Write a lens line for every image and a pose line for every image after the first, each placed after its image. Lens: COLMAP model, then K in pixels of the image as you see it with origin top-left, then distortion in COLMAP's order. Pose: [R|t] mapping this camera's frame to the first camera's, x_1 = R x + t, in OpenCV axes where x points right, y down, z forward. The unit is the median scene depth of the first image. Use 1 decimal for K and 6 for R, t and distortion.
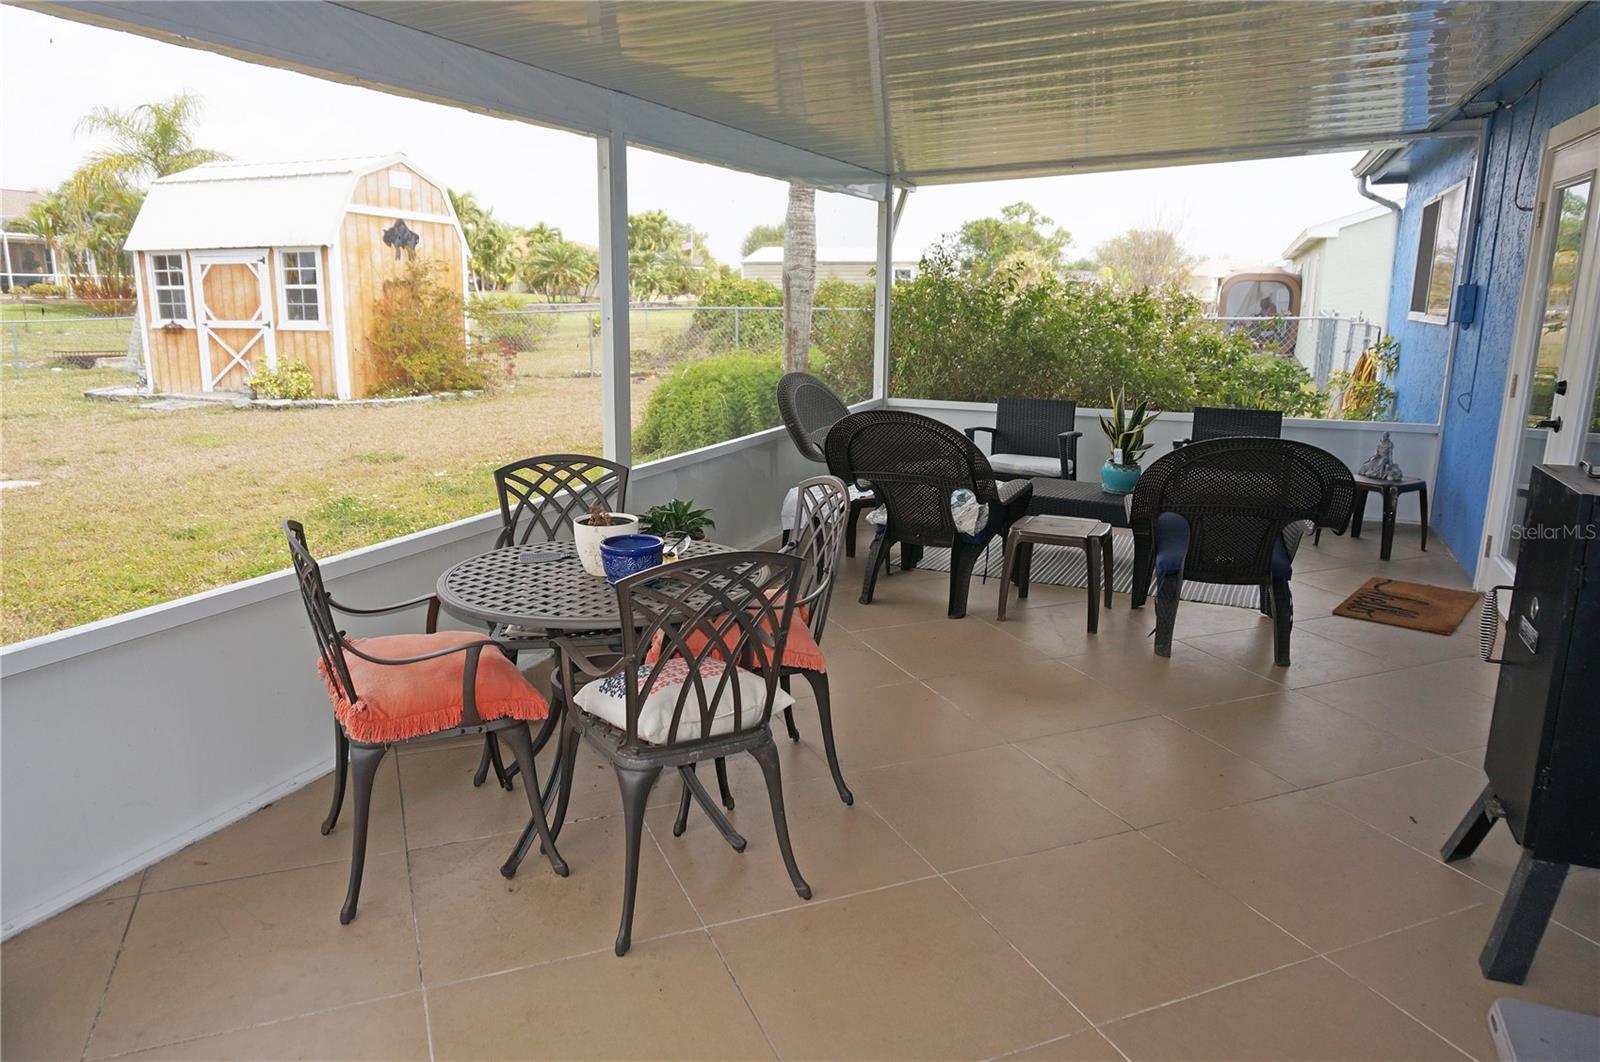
lens RADIAL K [[1060.1, 0, 794.5], [0, 1060.1, 537.8], [0, 0, 1]] dist [-0.053199, 0.040570]
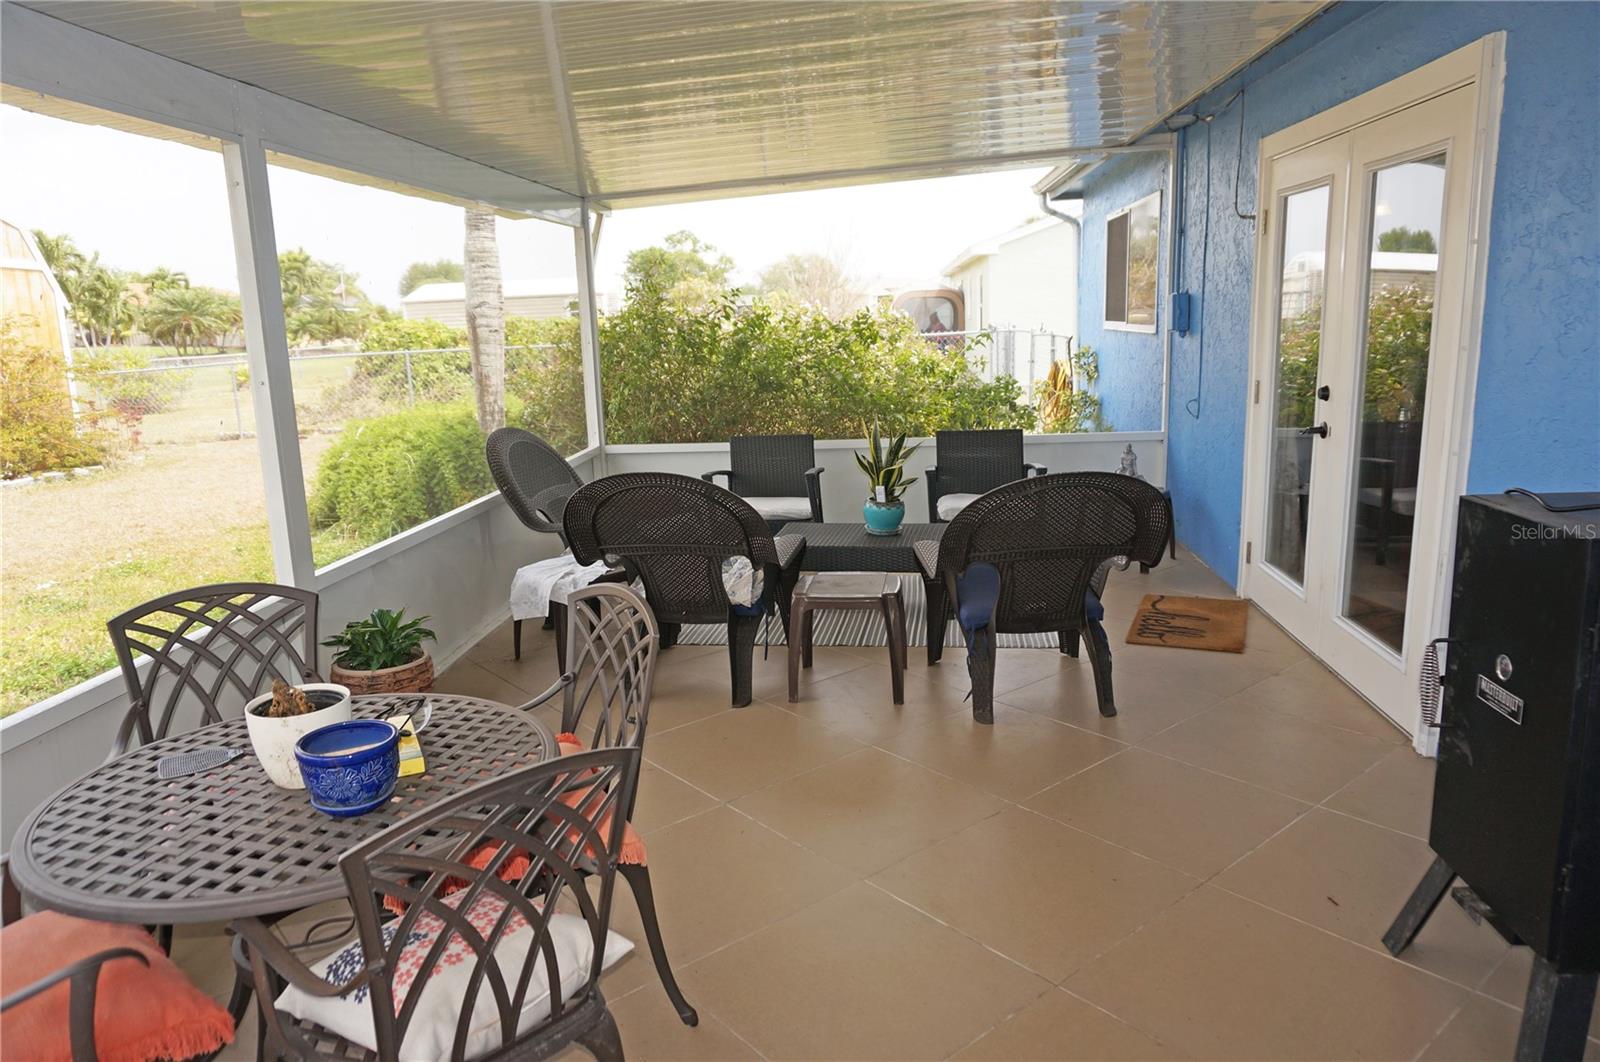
lens RADIAL K [[1060.1, 0, 794.5], [0, 1060.1, 537.8], [0, 0, 1]] dist [-0.053199, 0.040570]
pose [[0.953699, -0.101626, 0.283074, -0.025556], [0.109119, 0.993970, -0.010787, -0.033595], [-0.280271, 0.041177, 0.959037, 0.124572]]
